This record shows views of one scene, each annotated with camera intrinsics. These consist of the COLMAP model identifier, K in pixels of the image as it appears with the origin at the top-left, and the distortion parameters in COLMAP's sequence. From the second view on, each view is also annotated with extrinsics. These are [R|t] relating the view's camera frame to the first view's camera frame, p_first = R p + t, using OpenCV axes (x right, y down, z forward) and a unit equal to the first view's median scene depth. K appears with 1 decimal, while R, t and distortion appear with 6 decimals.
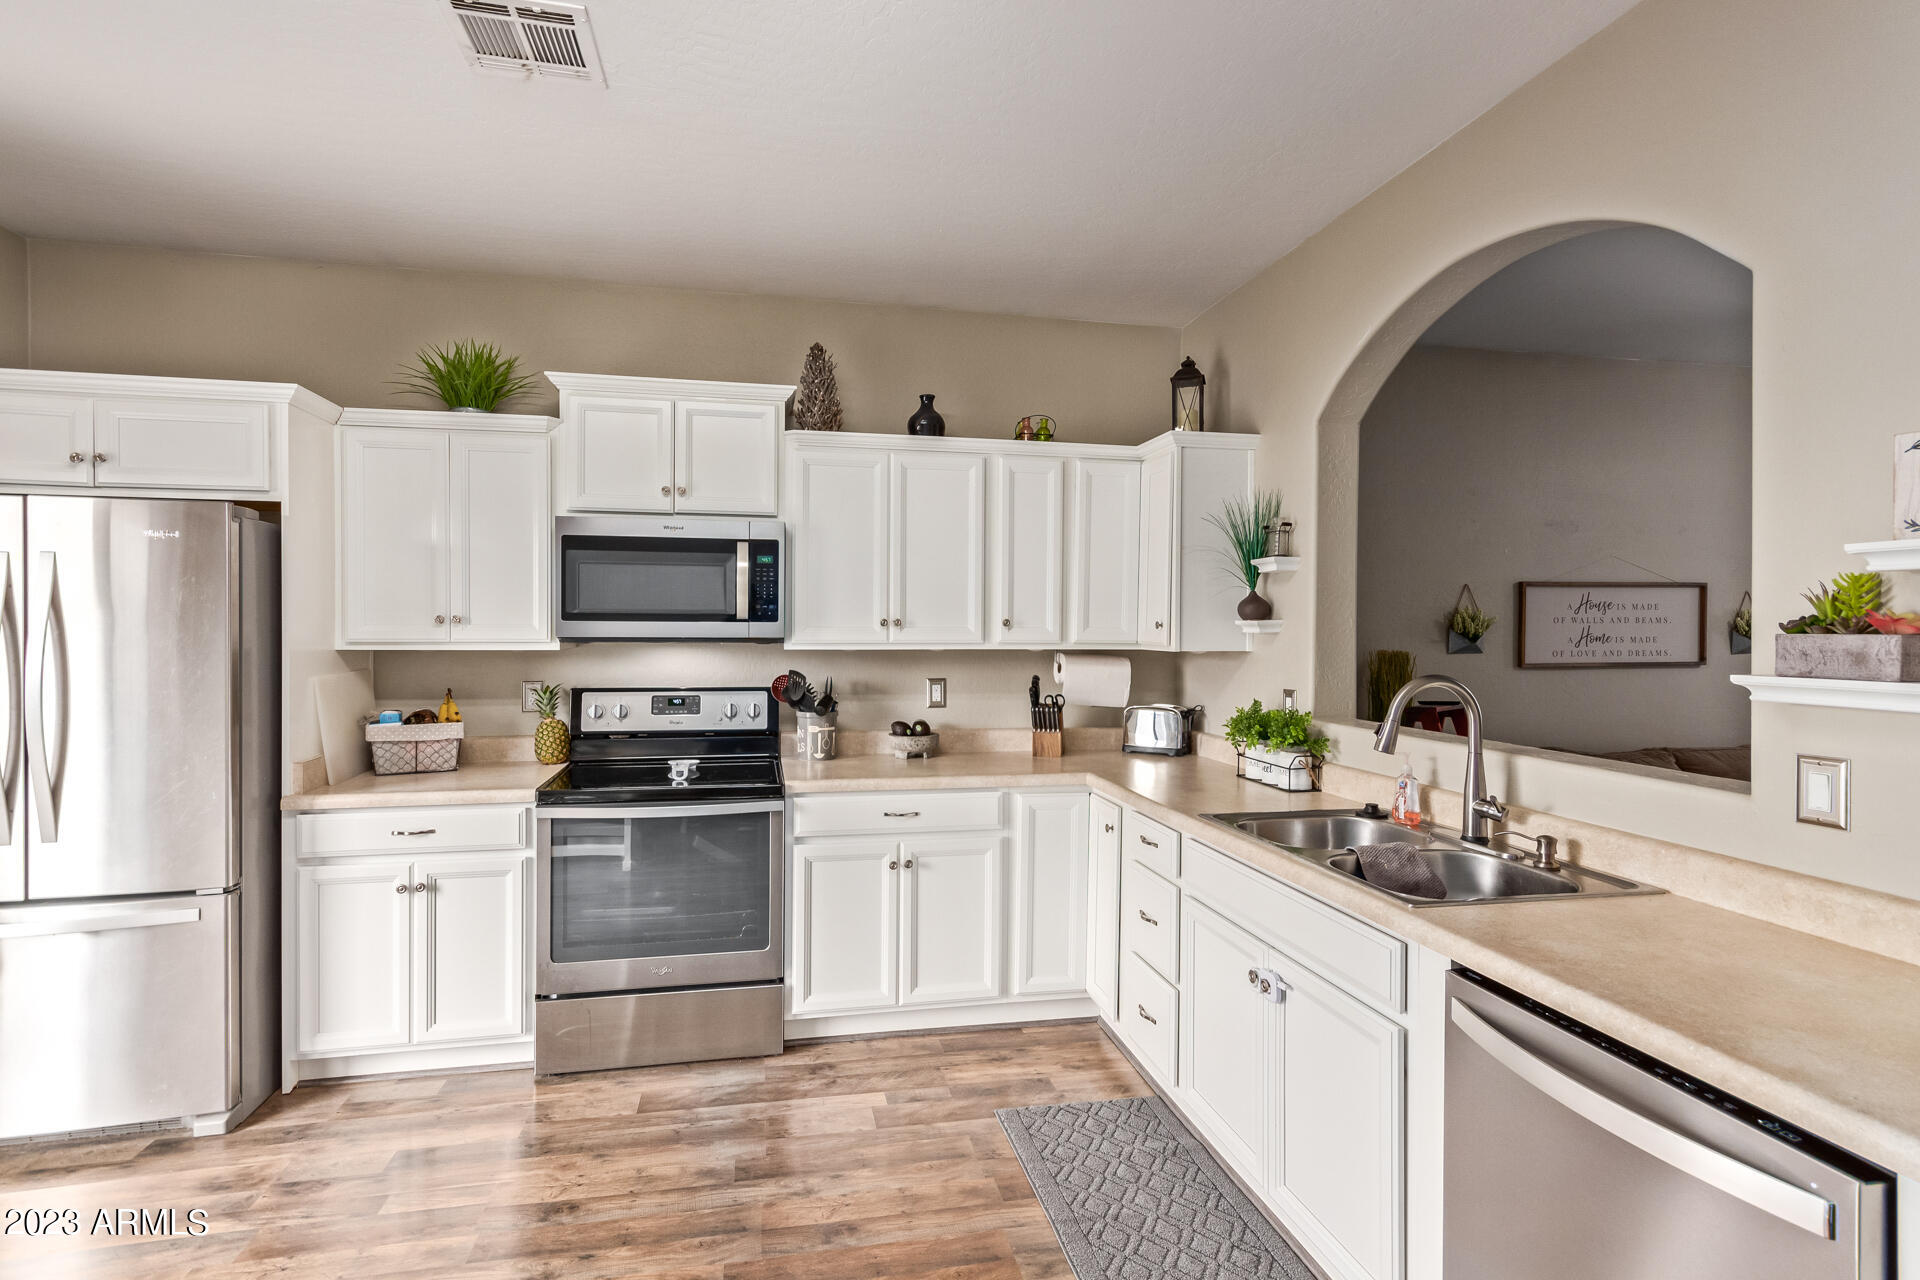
lens RADIAL K [[912.4, 0, 960.0], [0, 912.4, 640.0], [0, 0, 1]] dist [0.001158, 0.000034]
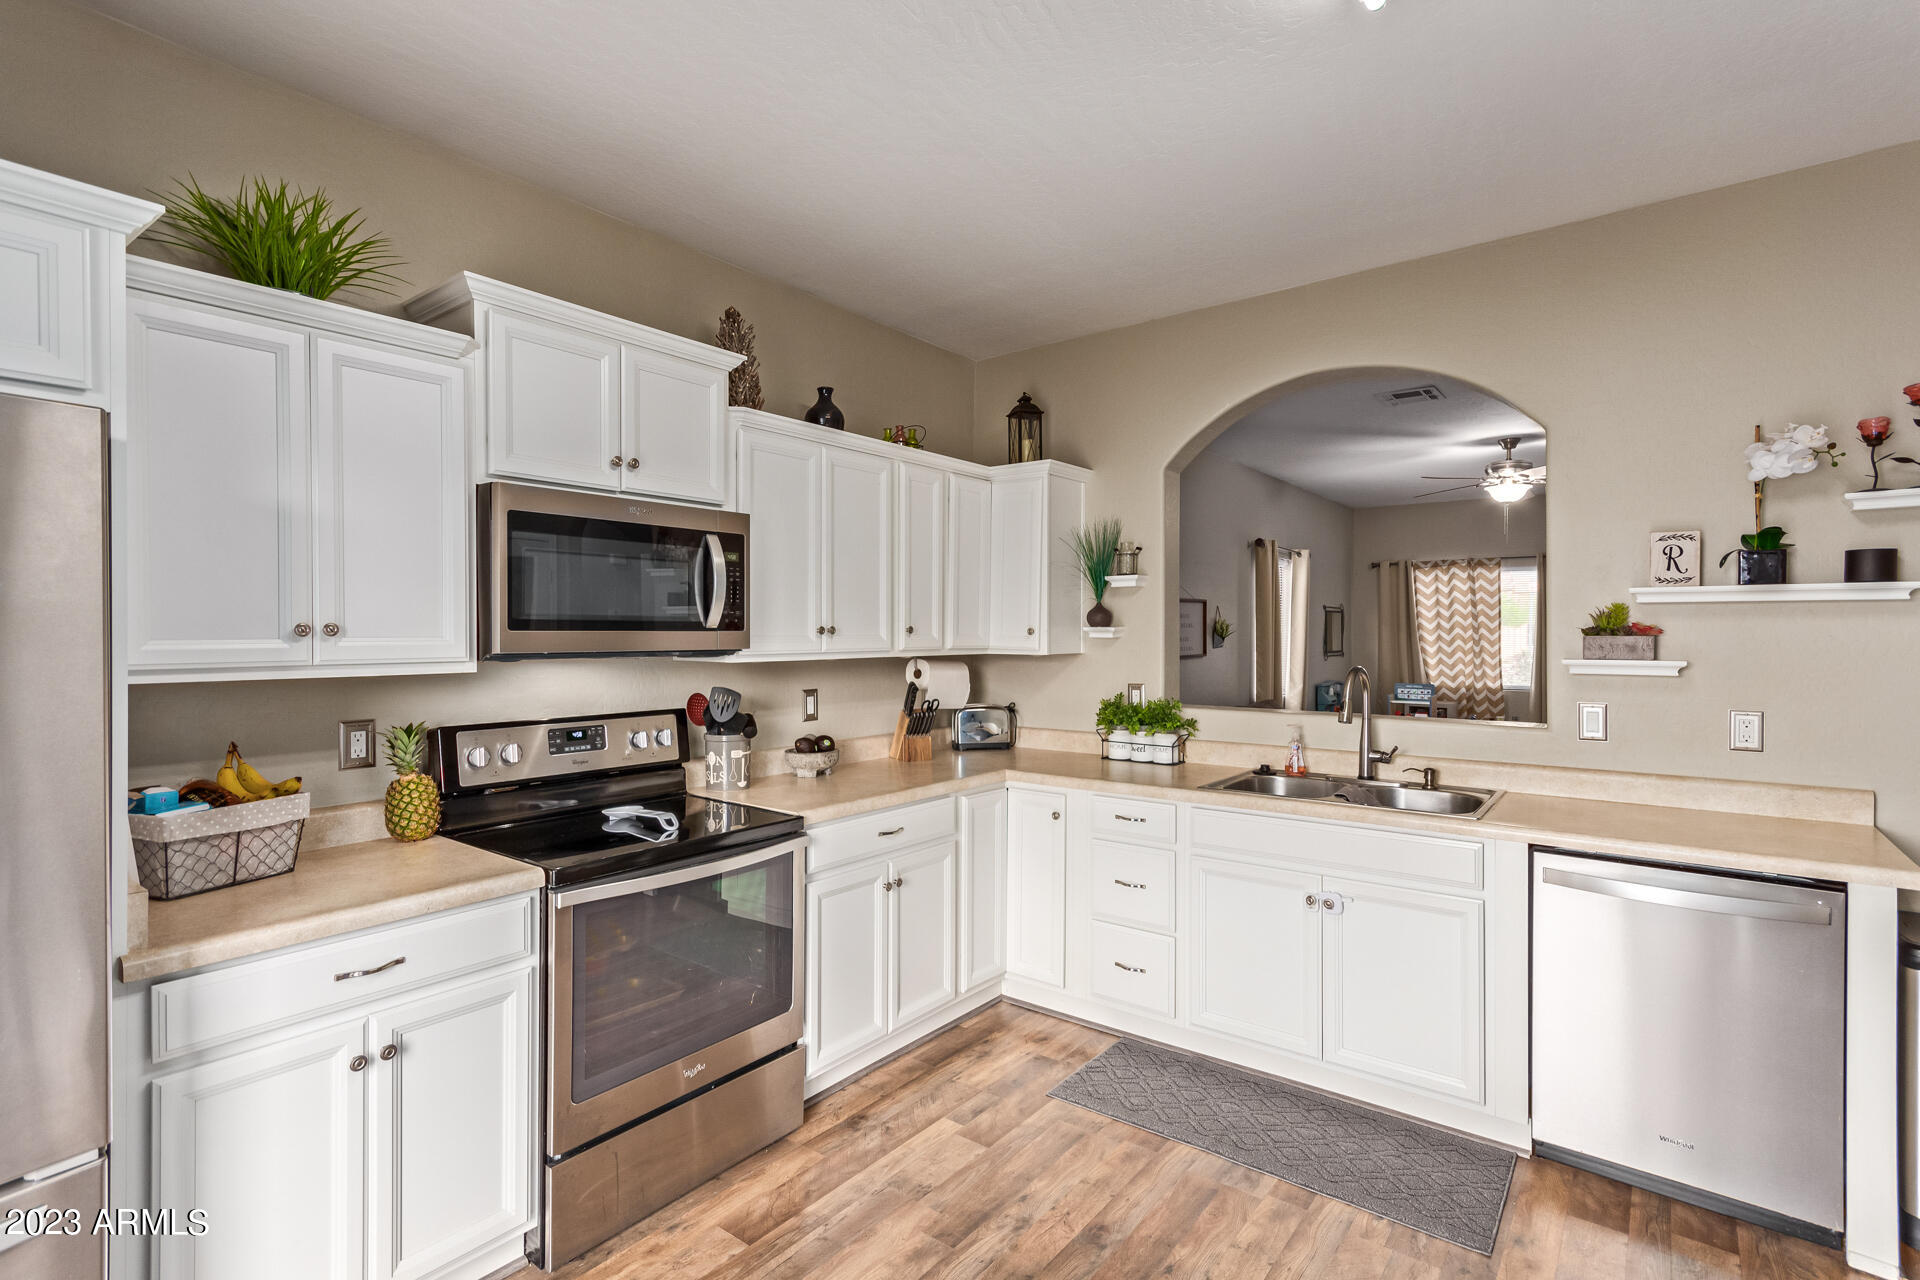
lens RADIAL K [[913.0, 0, 960.0], [0, 913.0, 640.0], [0, 0, 1]] dist [0.001314, -0.000045]
pose [[0.756628, -0.012423, 0.653728, -0.597490], [0.013995, 0.999898, 0.002803, -0.010520], [-0.653696, 0.007028, 0.756724, 0.218223]]
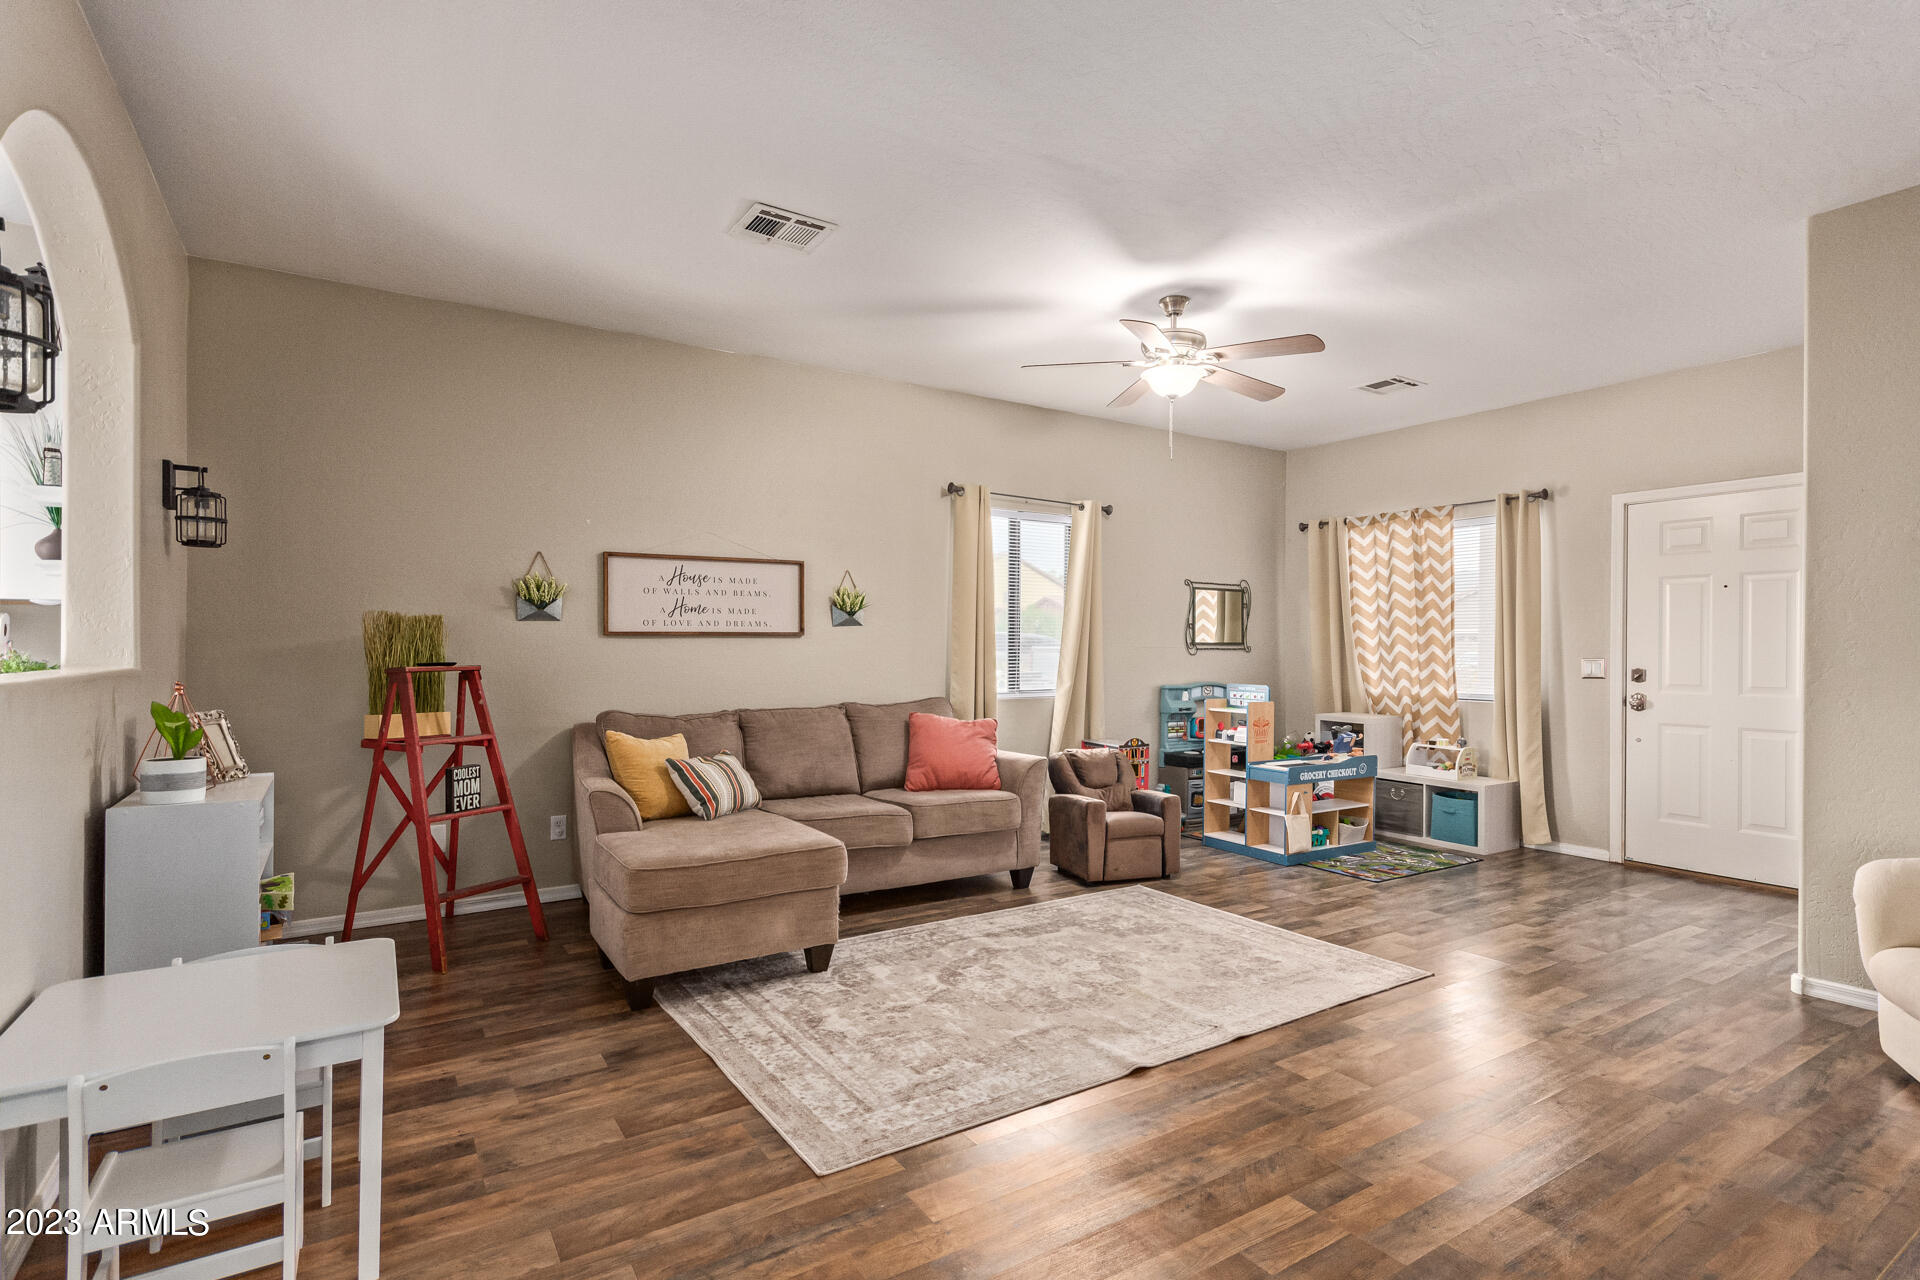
lens RADIAL K [[957.9, 0, 960.0], [0, 957.9, 640.0], [0, 0, 1]] dist [0.001890, -0.000018]
pose [[0.926790, 0.001236, 0.375579, 0.793810], [0.006494, 0.999792, -0.019314, 0.080744], [-0.375525, 0.020339, 0.926589, -0.205943]]
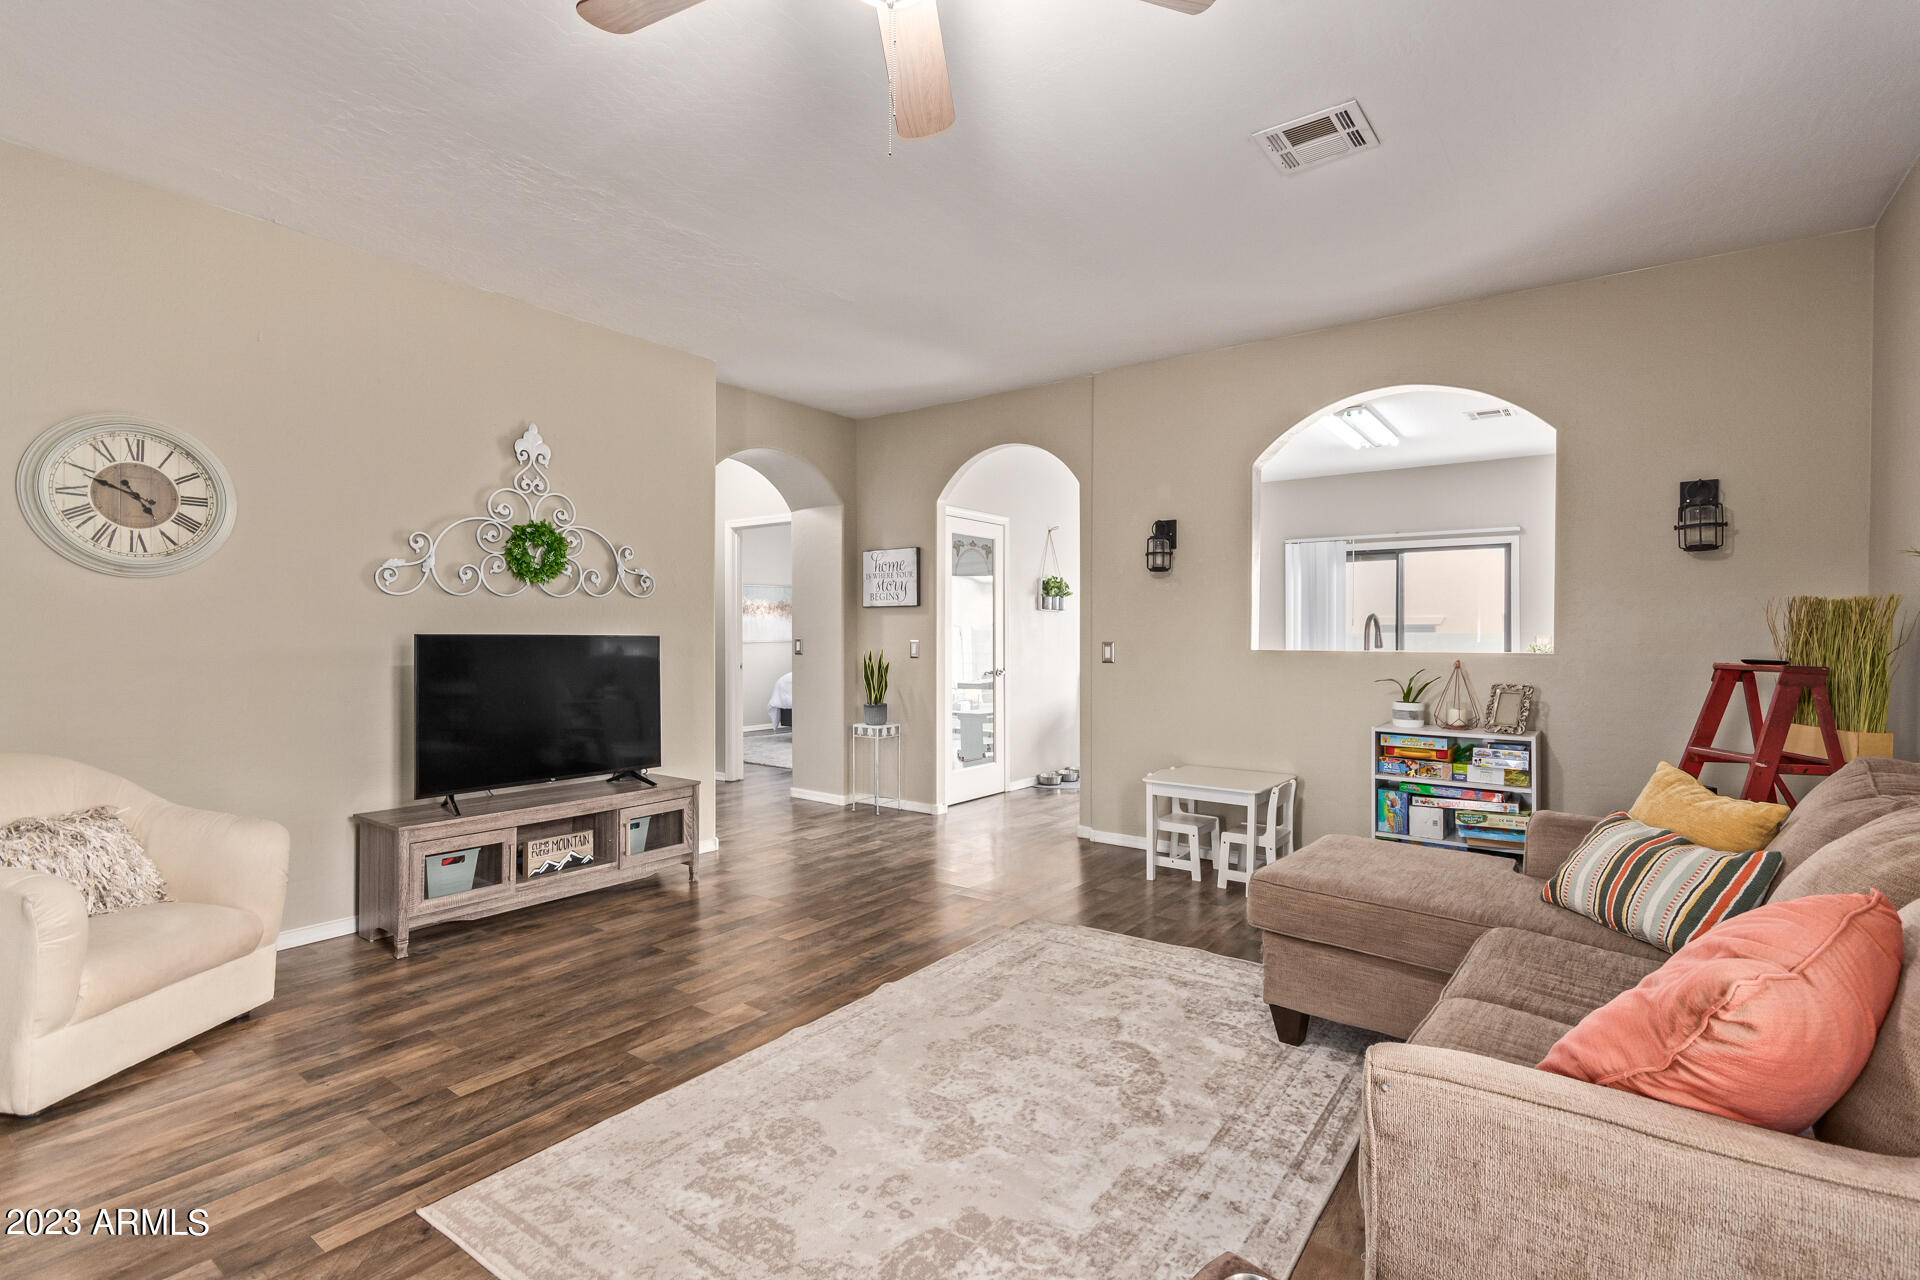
lens RADIAL K [[891.0, 0, 929.3], [0, 891.0, 640.1], [0, 0, 1]] dist [0.001564, 0.000206]
pose [[-0.757906, -0.001853, -0.652361, 1.898031], [-0.015077, 0.999779, 0.014678, 0.059486], [0.652189, 0.020960, -0.757766, 1.351032]]
